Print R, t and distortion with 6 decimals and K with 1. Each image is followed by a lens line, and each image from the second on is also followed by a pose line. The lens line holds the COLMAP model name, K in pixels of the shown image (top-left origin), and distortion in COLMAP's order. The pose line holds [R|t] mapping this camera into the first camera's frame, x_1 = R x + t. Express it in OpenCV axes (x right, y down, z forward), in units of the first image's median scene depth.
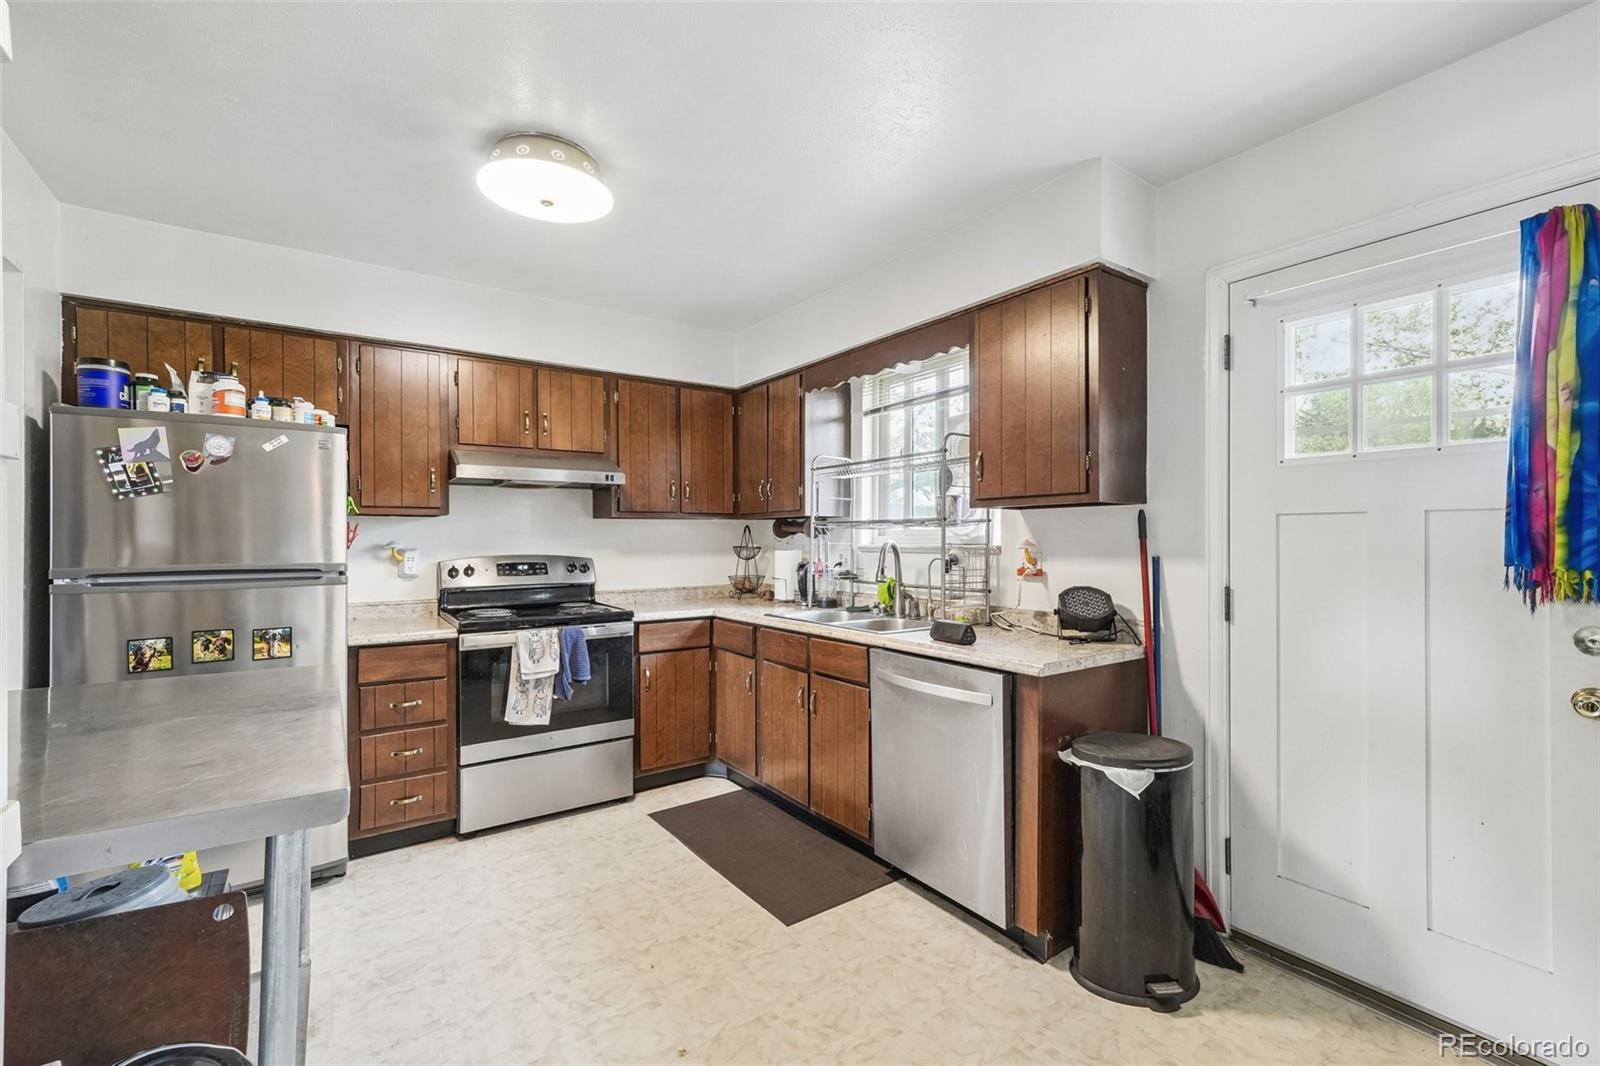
lens RADIAL K [[688.9, 0, 803.8], [0, 688.9, 538.6], [0, 0, 1]] dist [0.010411, 0.001017]
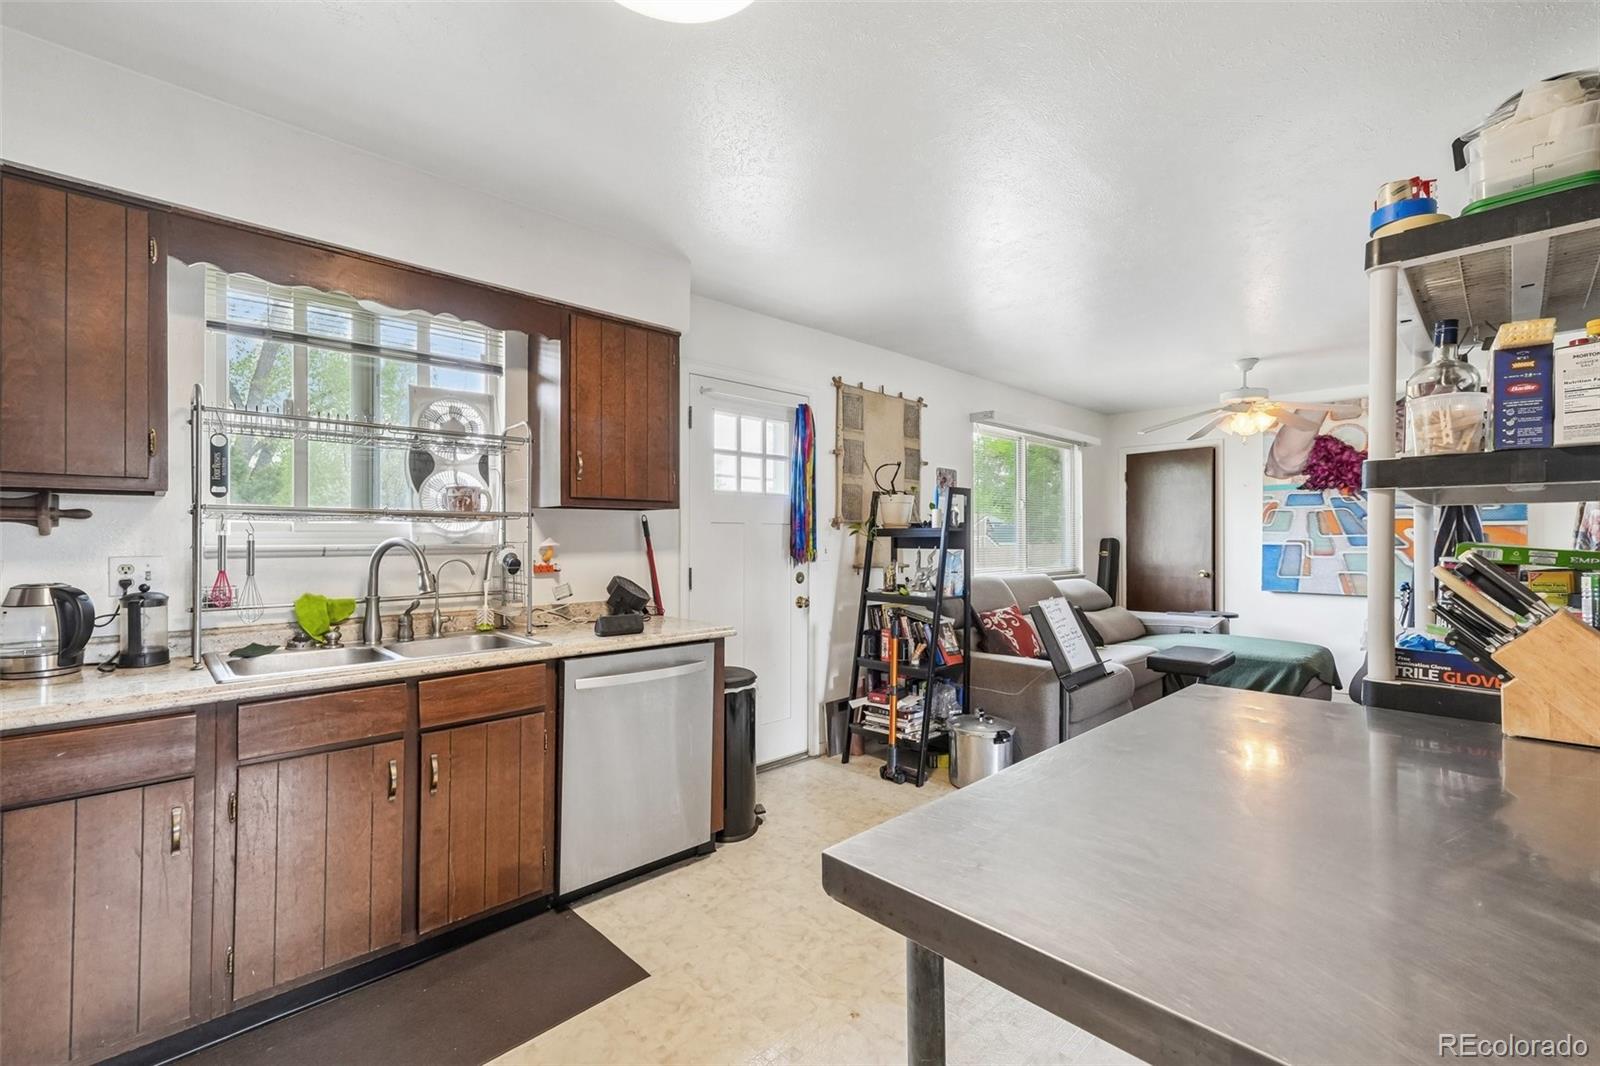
lens RADIAL K [[688.9, 0, 810.6], [0, 688.9, 537.6], [0, 0, 1]] dist [0.010411, 0.001017]
pose [[-0.152074, 0.001124, 0.988368, -0.684567], [0.001396, 0.999999, -0.000922, 0.002656], [-0.988368, 0.001240, -0.152076, 0.687748]]
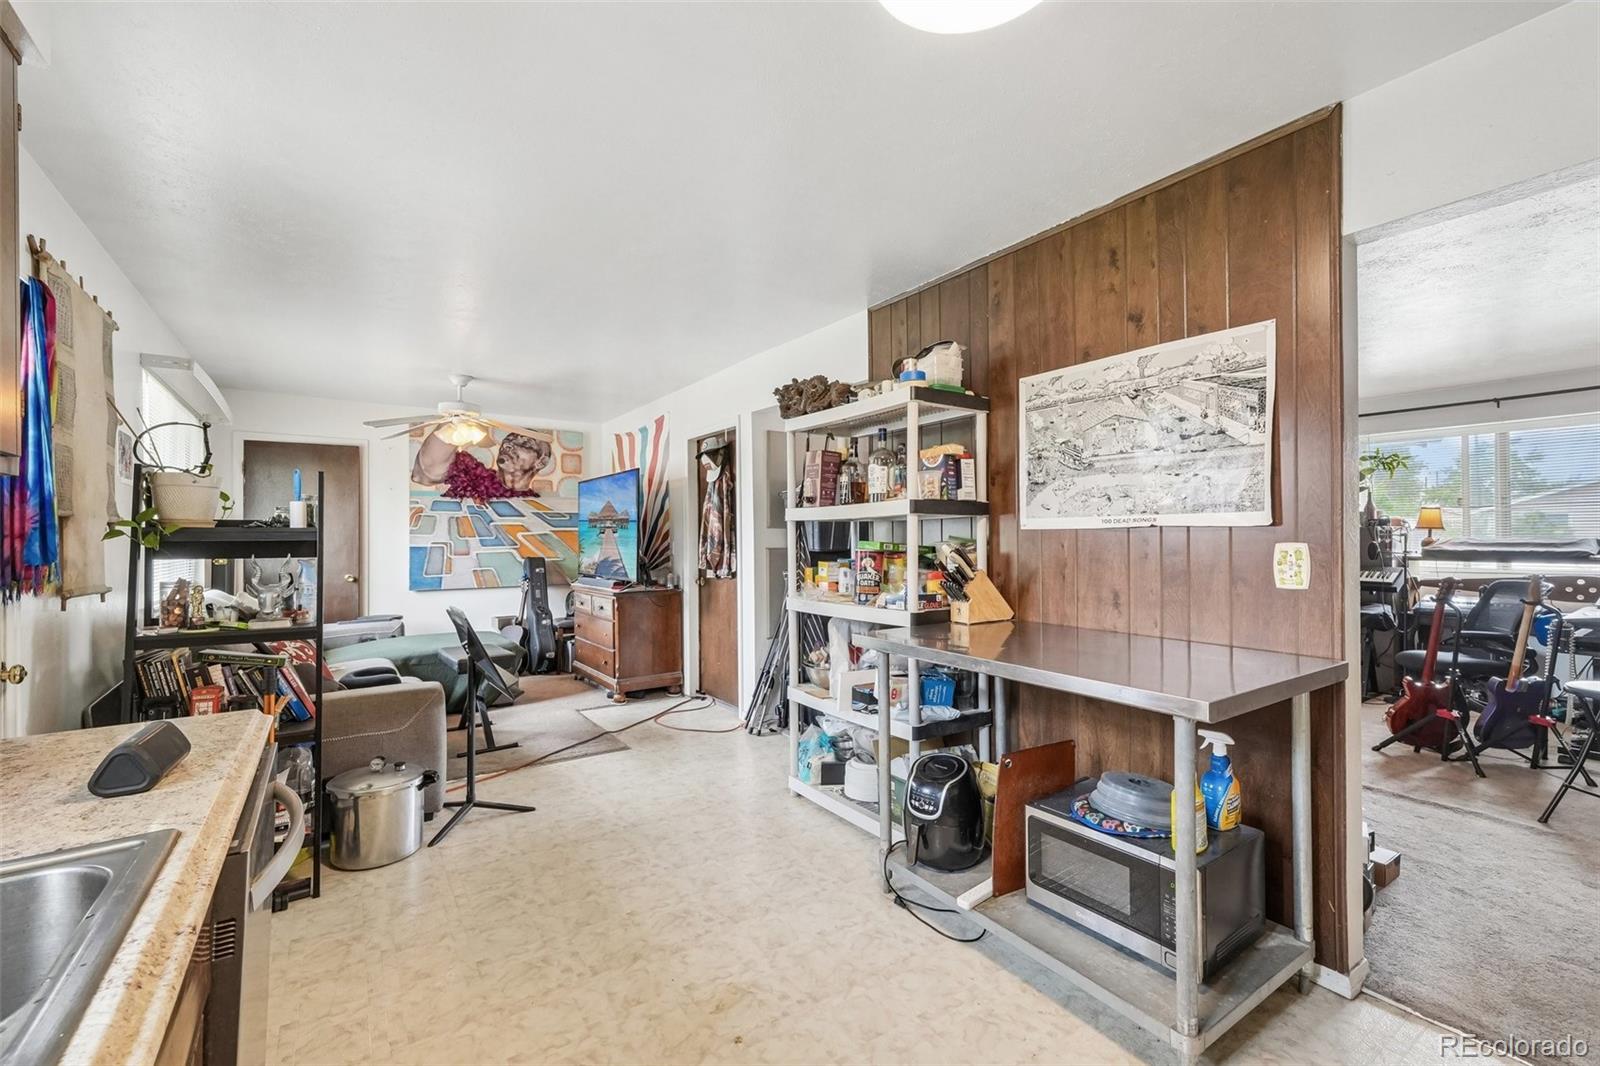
lens RADIAL K [[688.9, 0, 803.2], [0, 688.9, 527.9], [0, 0, 1]] dist [0.010411, 0.001017]
pose [[-0.999765, 0.008009, 0.020128, -0.166662], [0.007780, 0.999905, -0.011421, -0.001348], [-0.020218, -0.011261, -0.999732, 1.136871]]
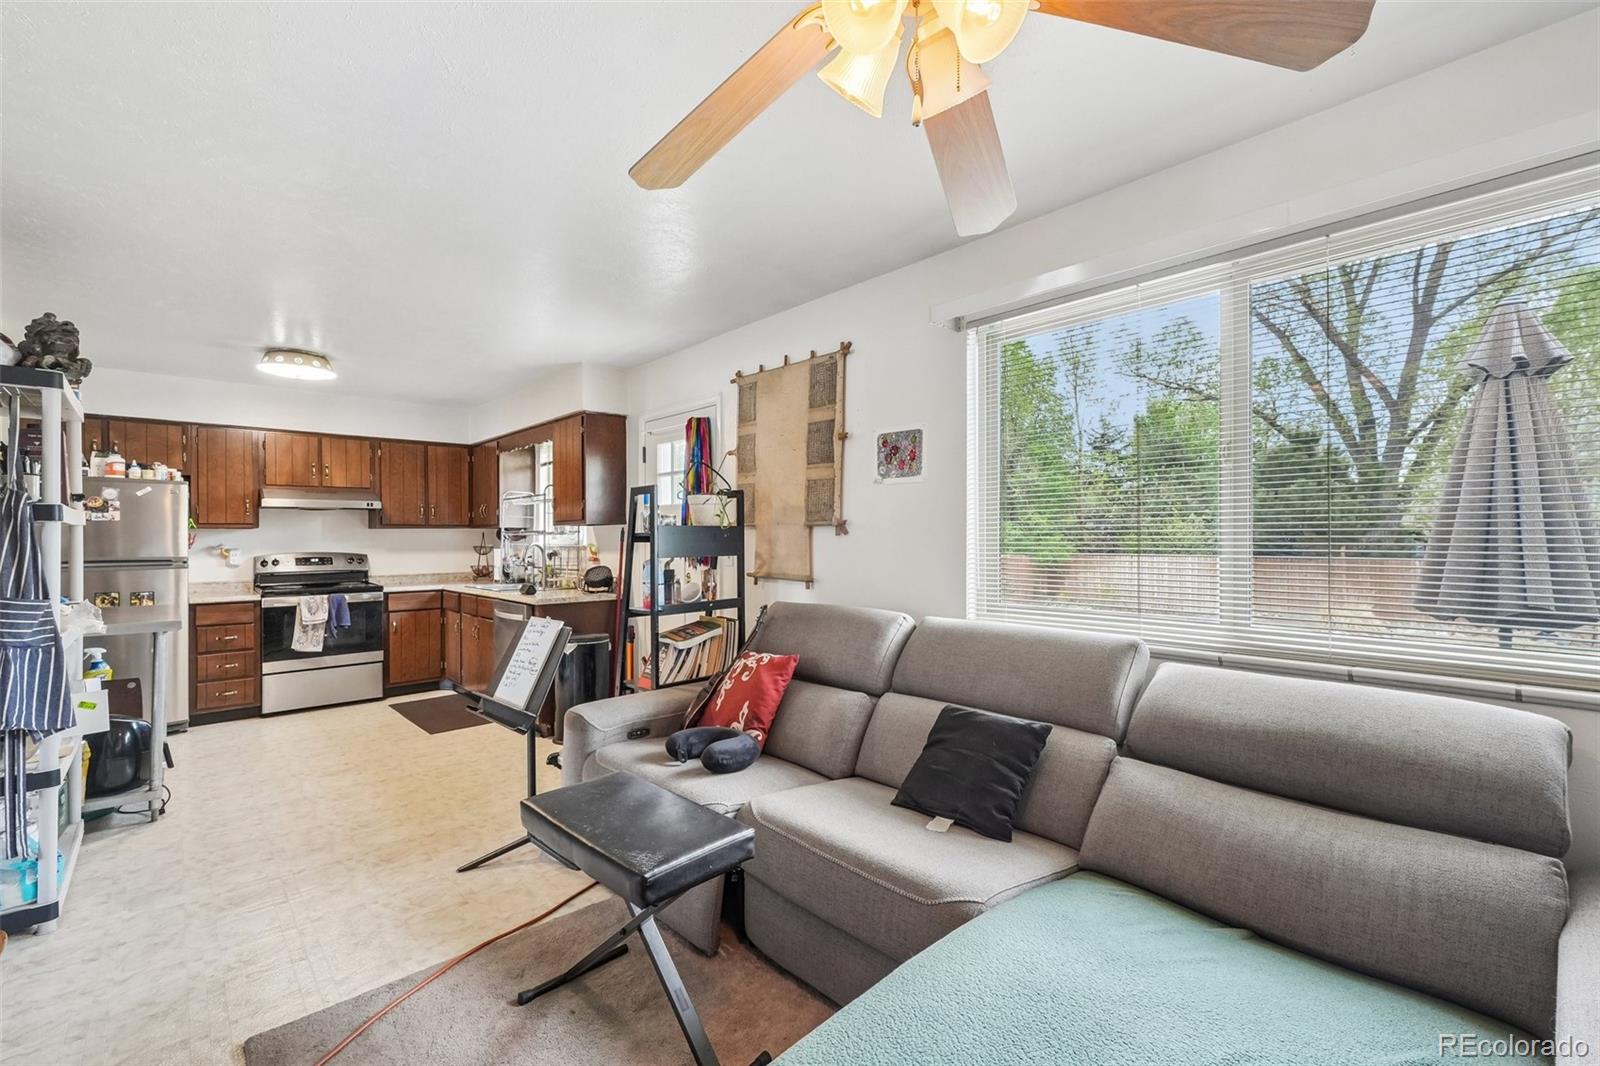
lens RADIAL K [[688.9, 0, 804.1], [0, 688.9, 536.7], [0, 0, 1]] dist [0.010411, 0.001017]
pose [[0.991976, -0.003665, 0.126370, 0.592715], [0.003928, 0.999991, -0.001830, -0.005658], [-0.126362, 0.002311, 0.991981, -0.841217]]
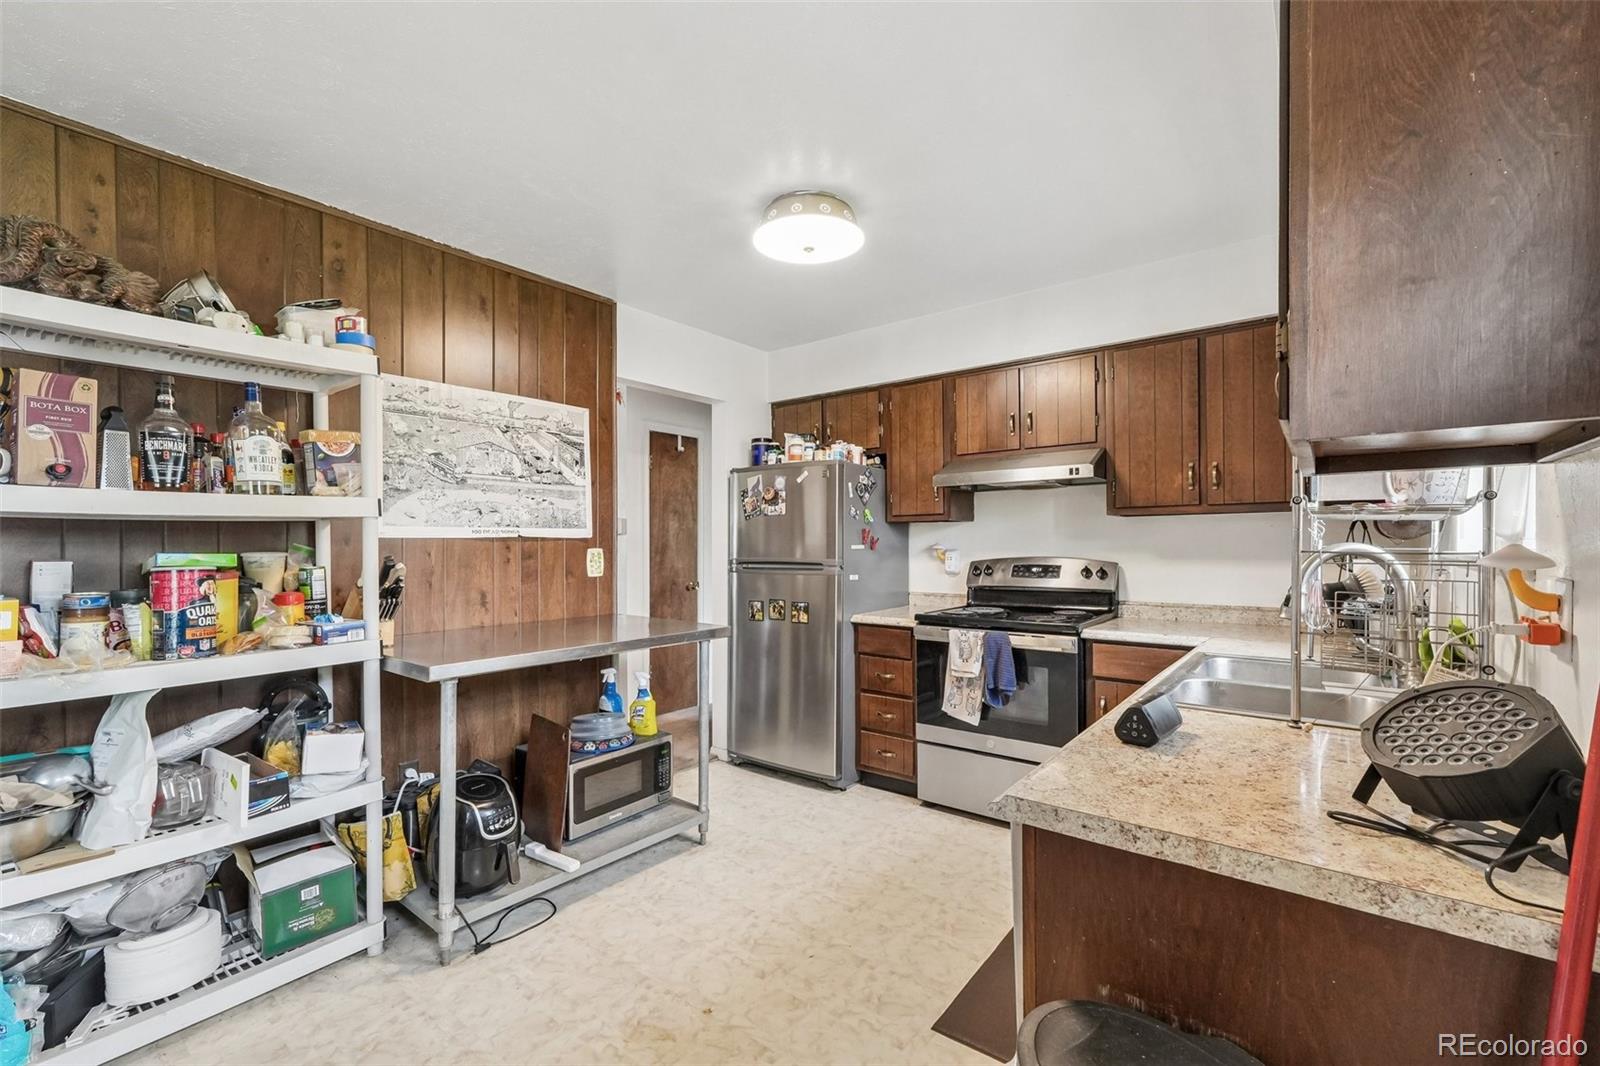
lens RADIAL K [[688.9, 0, 805.0], [0, 688.9, 541.4], [0, 0, 1]] dist [0.010411, 0.001017]
pose [[0.290378, -0.000820, -0.956912, 0.514662], [0.005073, 0.999987, 0.000682, -0.001224], [0.956899, -0.005052, 0.290379, 0.466350]]
